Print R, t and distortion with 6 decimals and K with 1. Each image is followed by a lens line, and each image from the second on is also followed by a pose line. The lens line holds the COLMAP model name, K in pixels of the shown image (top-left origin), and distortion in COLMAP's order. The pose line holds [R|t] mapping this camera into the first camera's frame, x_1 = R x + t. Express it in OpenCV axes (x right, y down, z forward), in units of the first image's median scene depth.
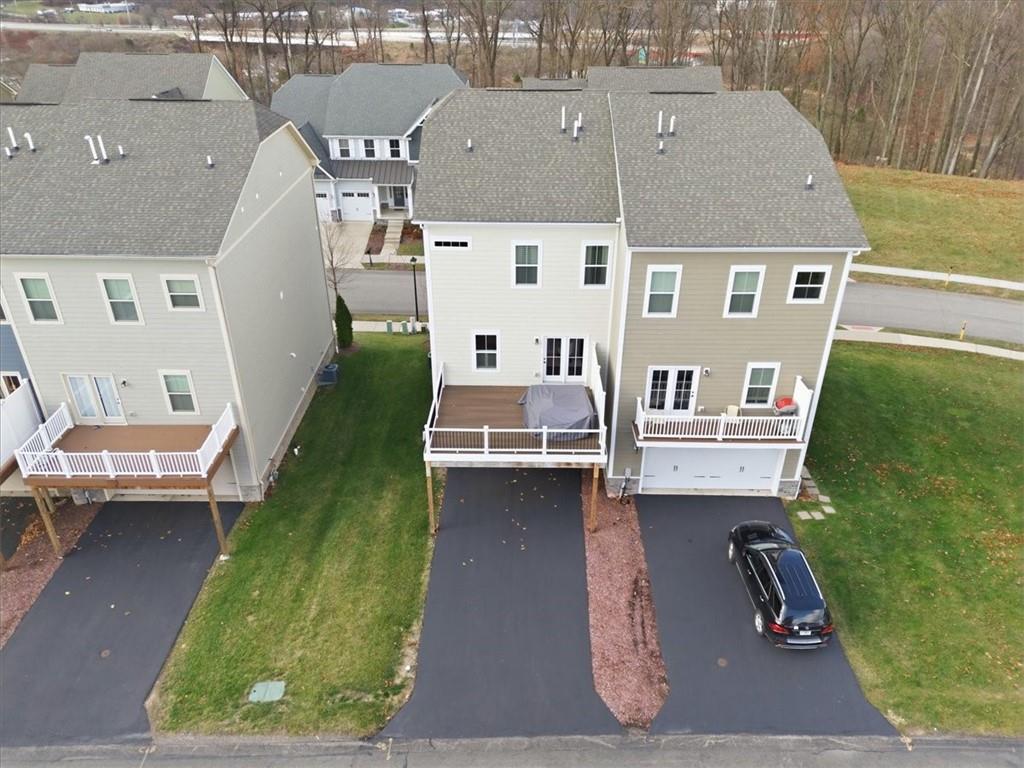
lens RADIAL K [[752.2, 0, 511.4], [0, 752.2, 382.9], [0, 0, 1]] dist [0.068226, -0.051729]
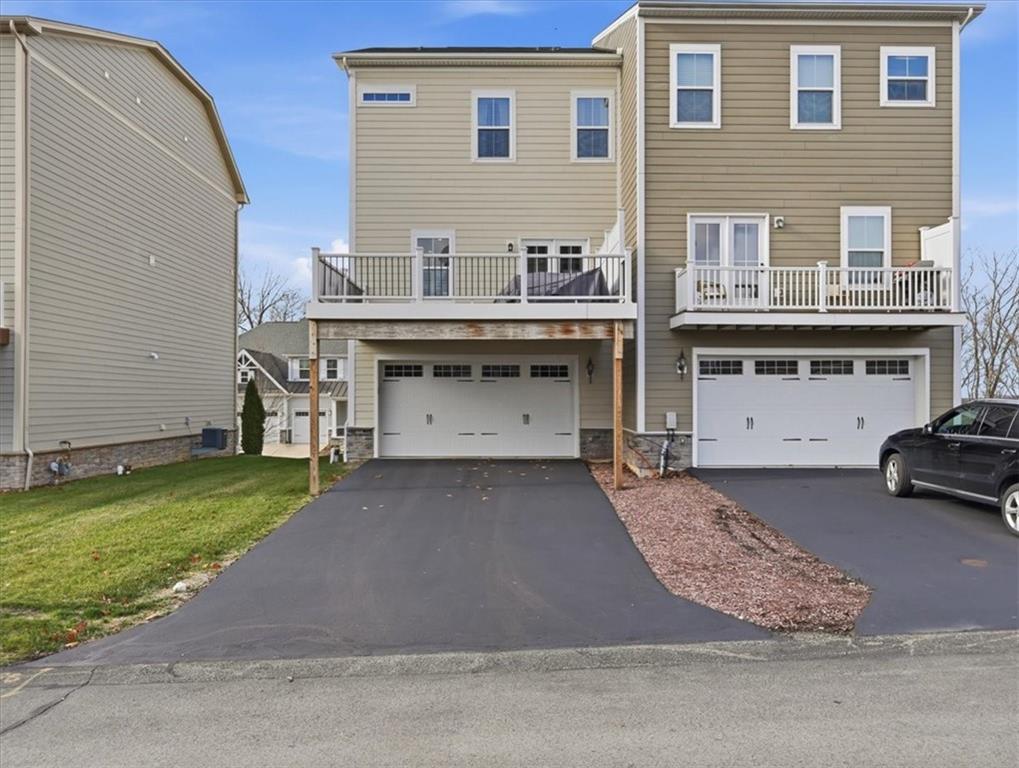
lens RADIAL K [[754.7, 0, 511.5], [0, 754.7, 389.7], [0, 0, 1]] dist [-0.009845, 0.003417]
pose [[0.999721, -0.000994, 0.023598, 0.020289], [0.012628, 0.866797, -0.498500, 0.409786], [-0.019959, 0.498659, 0.866568, 0.522933]]
